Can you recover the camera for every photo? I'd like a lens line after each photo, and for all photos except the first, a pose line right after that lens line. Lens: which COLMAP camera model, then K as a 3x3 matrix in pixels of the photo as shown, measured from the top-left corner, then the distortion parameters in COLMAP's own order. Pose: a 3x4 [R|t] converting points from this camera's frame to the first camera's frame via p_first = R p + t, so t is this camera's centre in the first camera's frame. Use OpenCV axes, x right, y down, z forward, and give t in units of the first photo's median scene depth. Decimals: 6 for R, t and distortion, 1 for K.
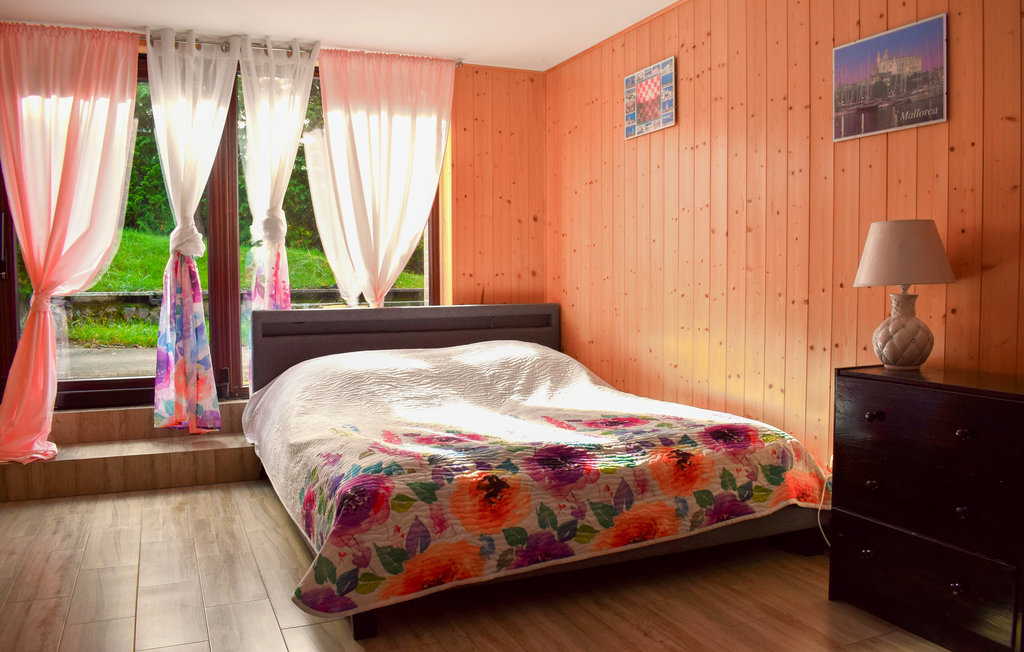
lens RADIAL K [[829.3, 0, 510.4], [0, 829.3, 304.3], [0, 0, 1]] dist [-0.084205, 0.011857]
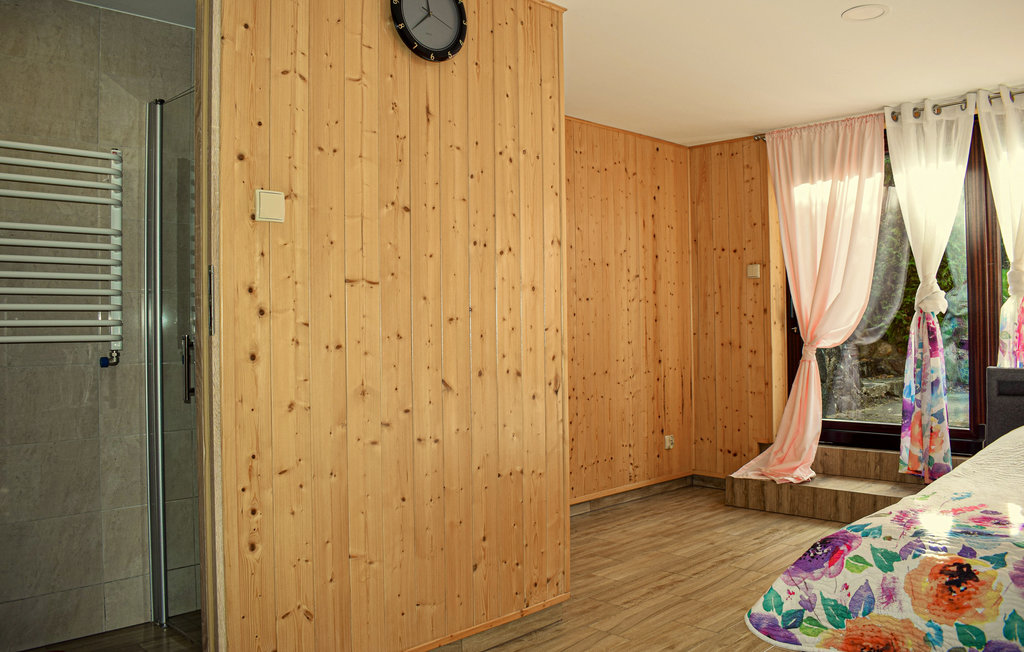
lens RADIAL K [[829.3, 0, 510.4], [0, 829.3, 304.3], [0, 0, 1]] dist [-0.084205, 0.011857]
pose [[0.379415, -0.020565, -0.924998, 0.403156], [-0.025827, 0.999128, -0.032807, -0.024338], [0.924866, 0.036337, 0.378553, 0.125906]]
